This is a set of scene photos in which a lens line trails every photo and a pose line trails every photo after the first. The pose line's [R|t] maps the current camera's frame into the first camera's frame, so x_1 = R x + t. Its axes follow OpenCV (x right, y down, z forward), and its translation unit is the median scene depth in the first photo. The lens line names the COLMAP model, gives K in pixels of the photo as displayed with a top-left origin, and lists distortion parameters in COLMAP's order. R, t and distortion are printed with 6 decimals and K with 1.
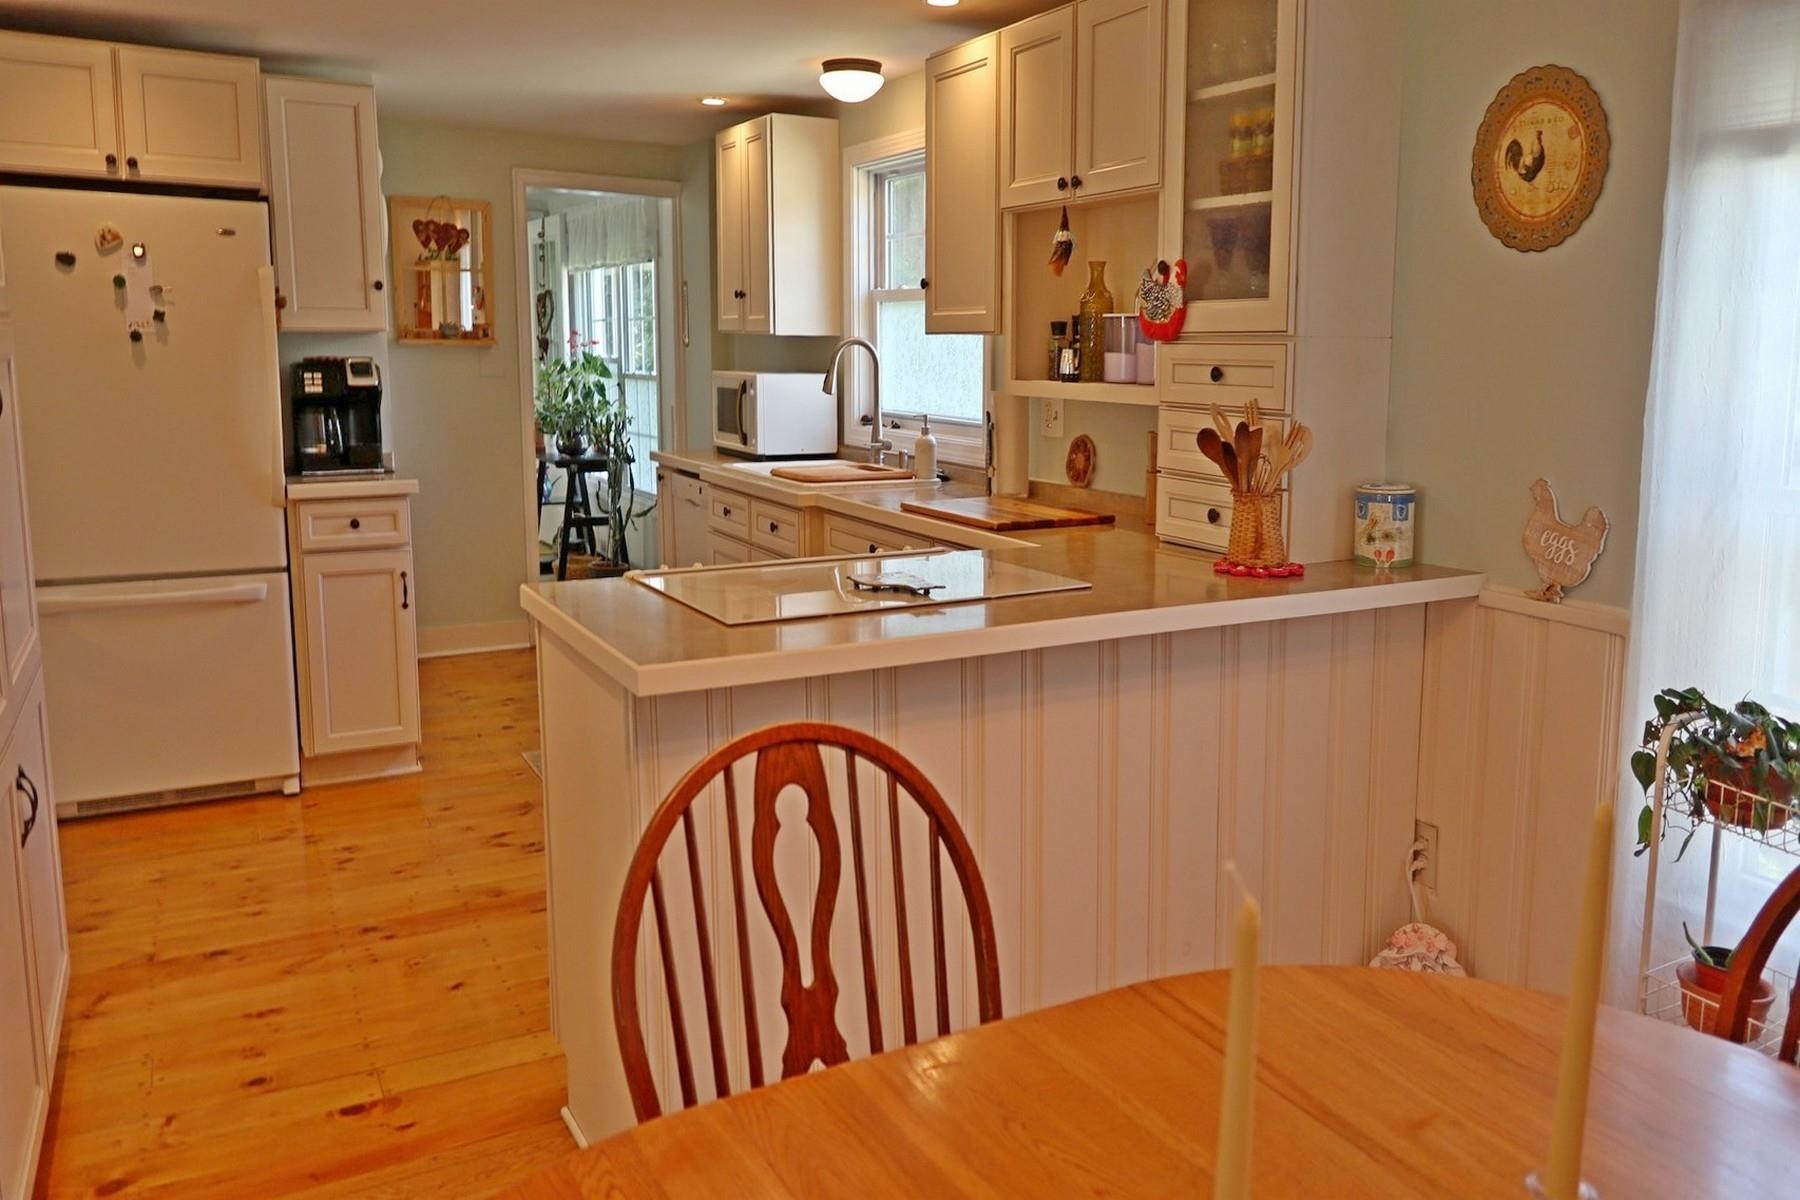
lens RADIAL K [[1358.8, 0, 907.9], [0, 1358.8, 520.6], [0, 0, 1]] dist [0.001421, -0.000243]
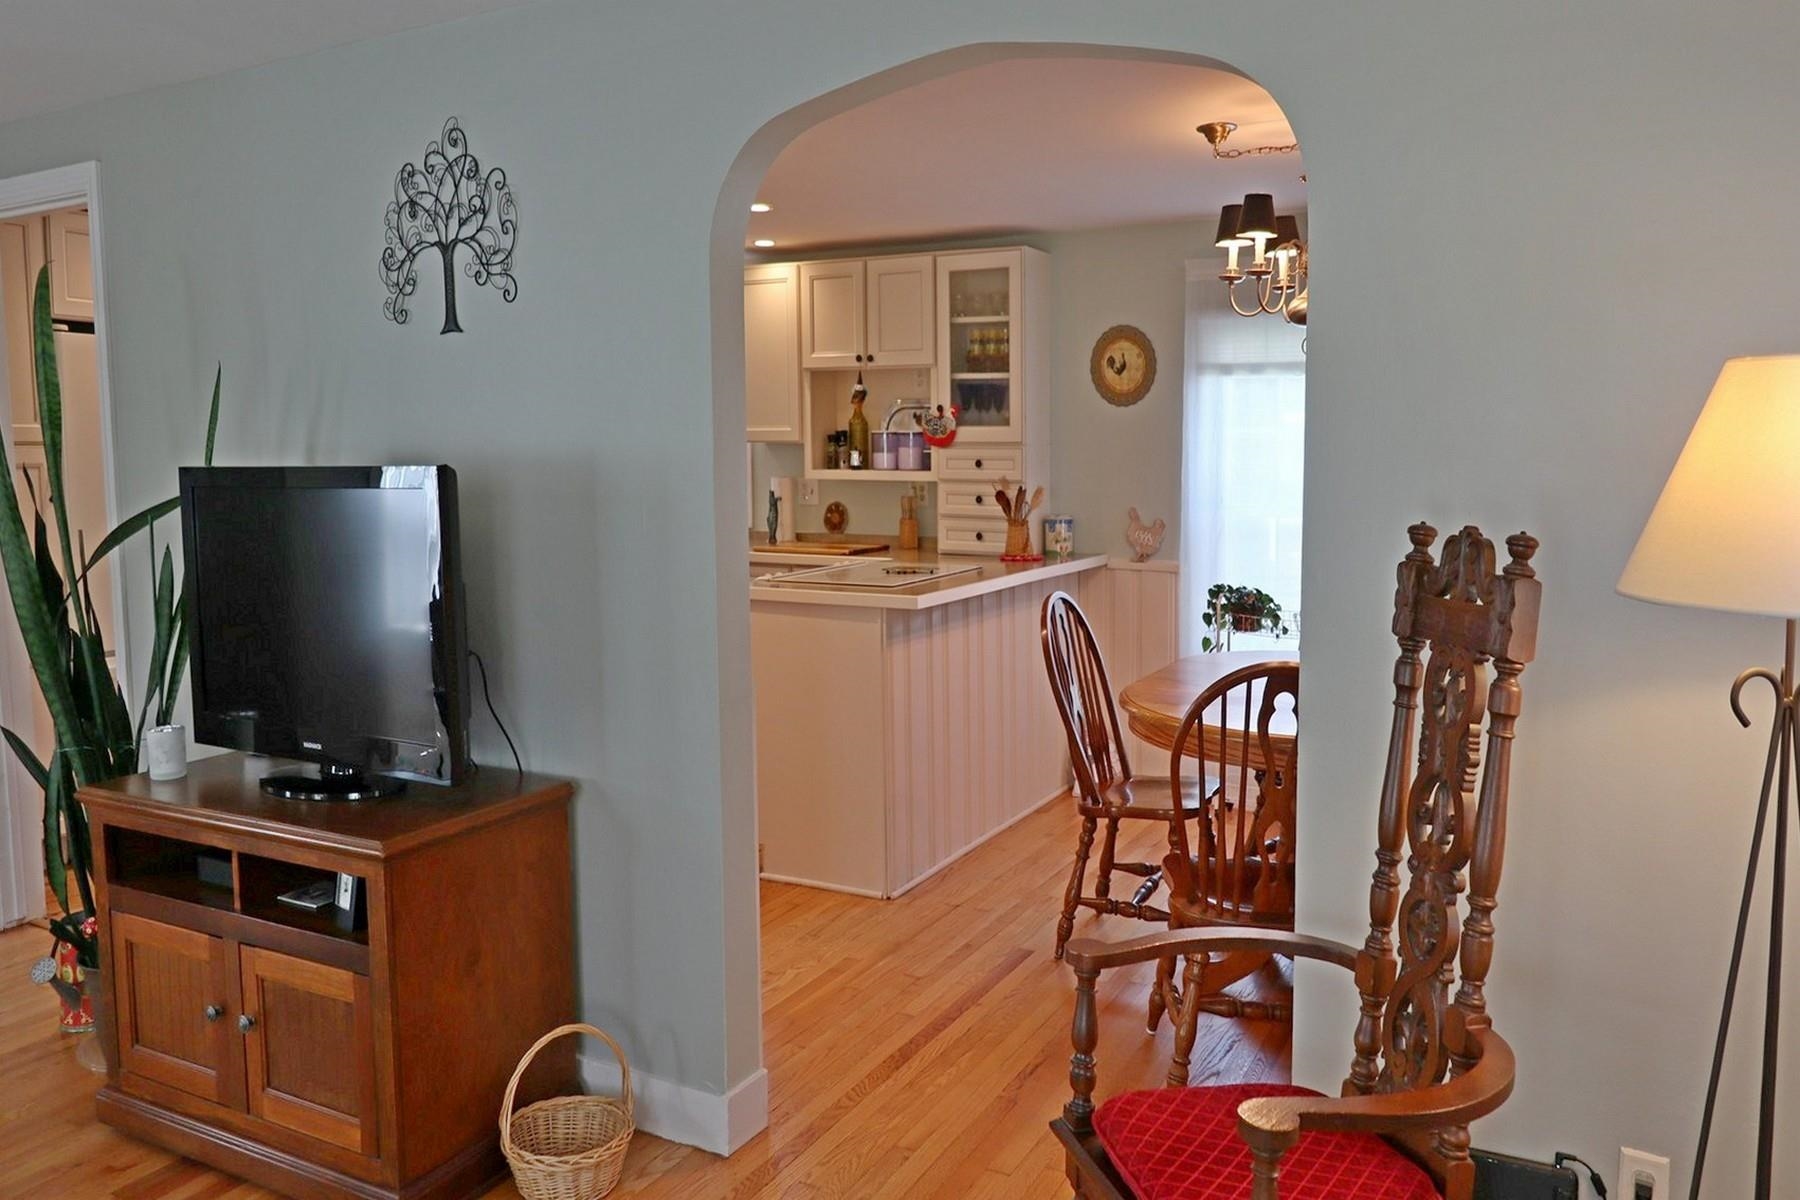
lens RADIAL K [[1284.1, 0, 959.2], [0, 1284.1, 552.3], [0, 0, 1]] dist [-0.002786, -0.000349]
pose [[0.824271, -0.056835, 0.563335, -0.848265], [0.079044, 0.996757, -0.015094, 0.045514], [-0.560650, 0.056970, 0.826091, -0.508024]]
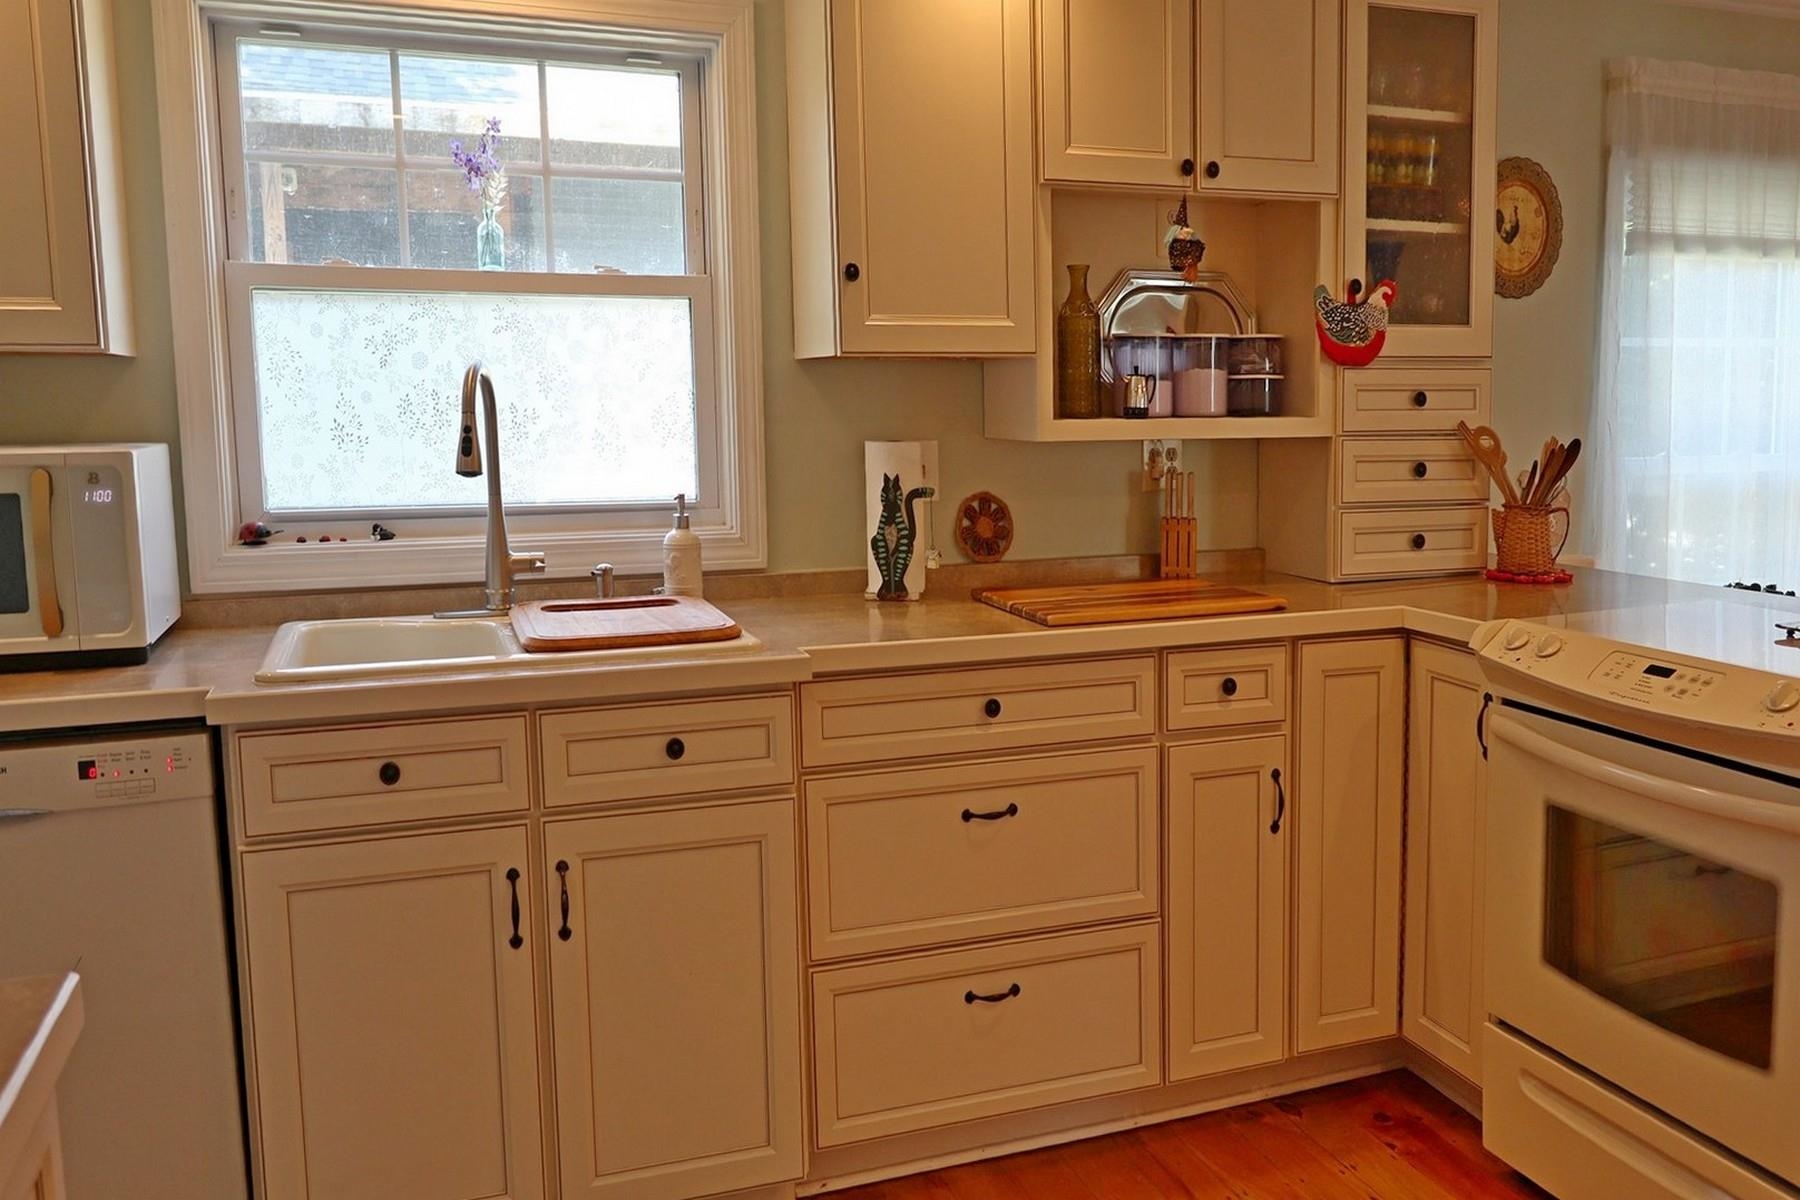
lens RADIAL K [[1358.8, 0, 907.9], [0, 1358.8, 520.6], [0, 0, 1]] dist [0.001421, -0.000243]
pose [[0.147867, -0.104431, 0.983478, -0.817813], [0.133593, 0.987405, 0.084762, -0.154485], [-0.979943, 0.118853, 0.159956, 1.220967]]
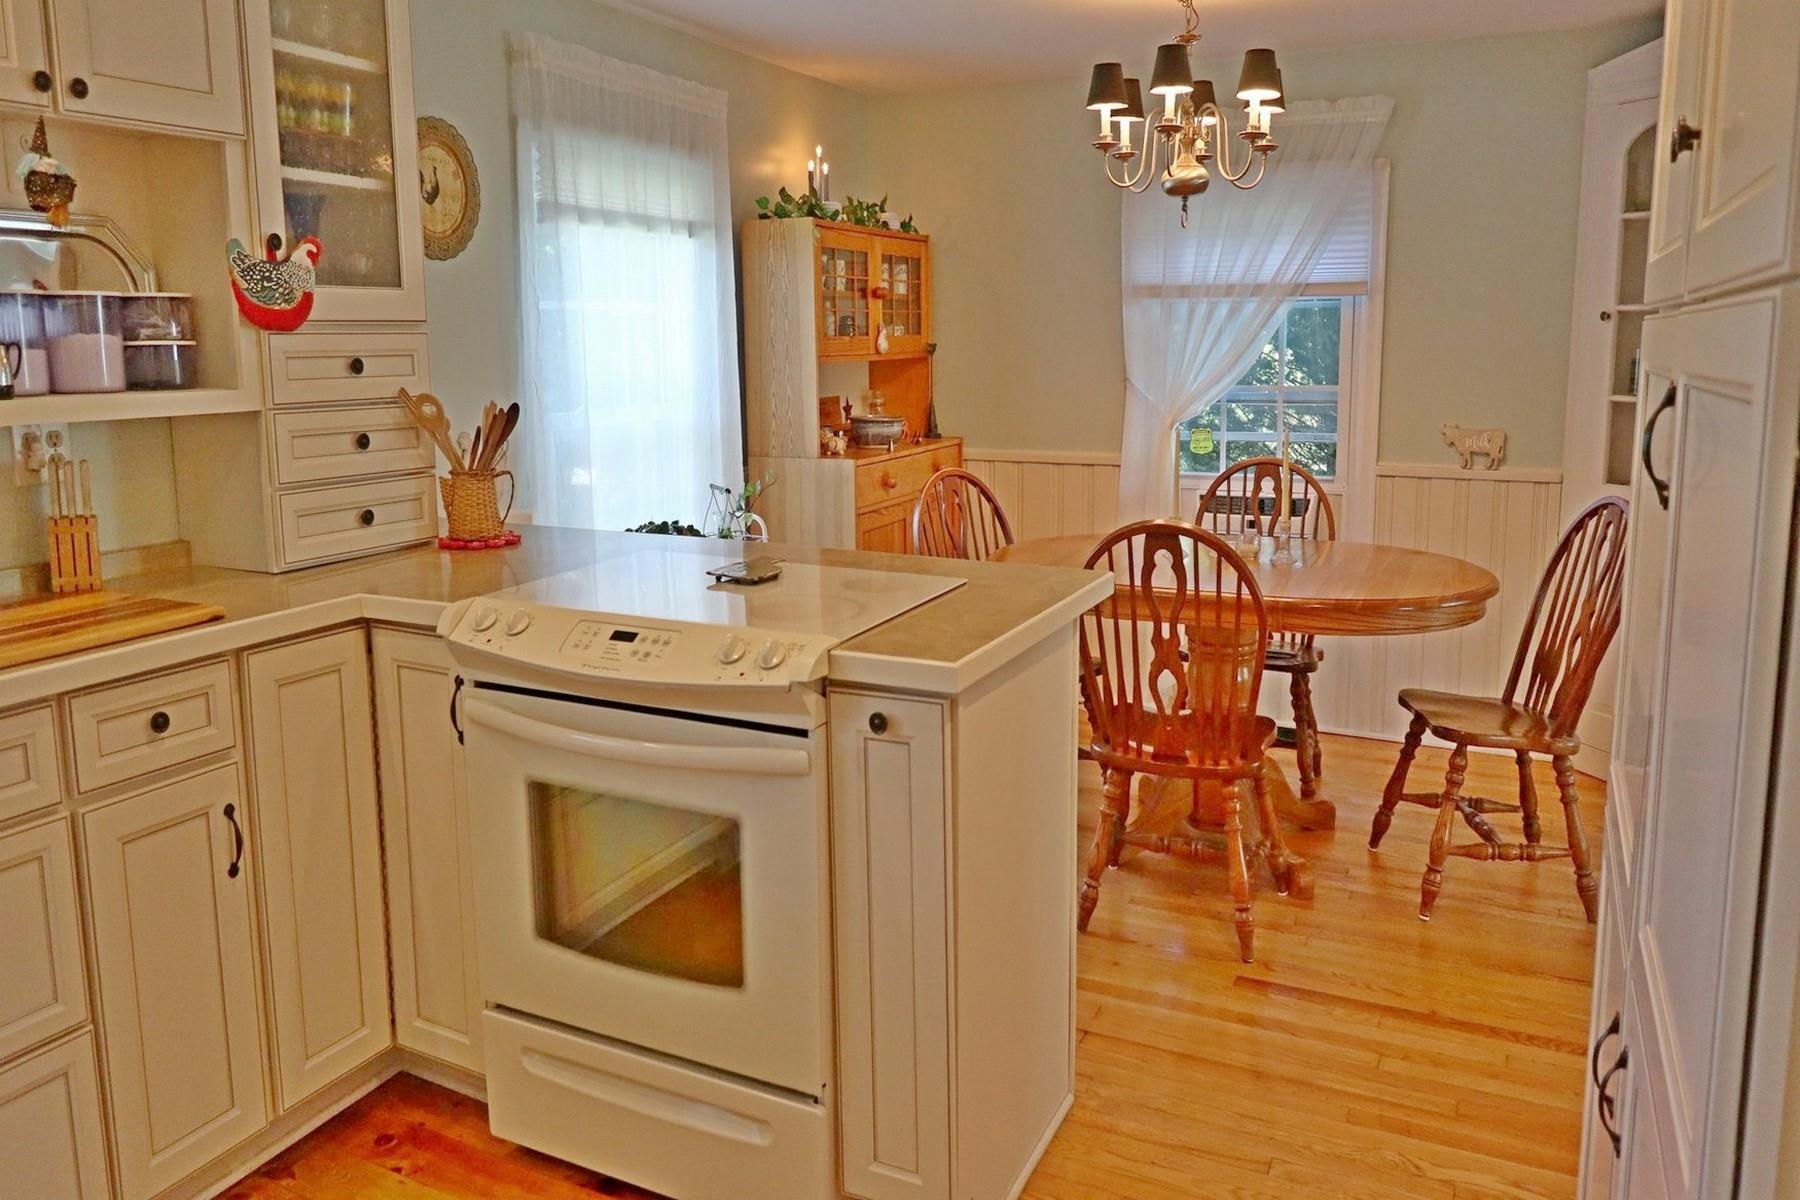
lens RADIAL K [[1289.2, 0, 879.2], [0, 1289.2, 483.8], [0, 0, 1]] dist [-0.006849, -0.002125]
pose [[-0.572703, -0.101928, 0.813402, -0.700004], [0.105417, 0.974844, 0.196381, -0.164706], [-0.812957, 0.198214, -0.547551, 1.209147]]
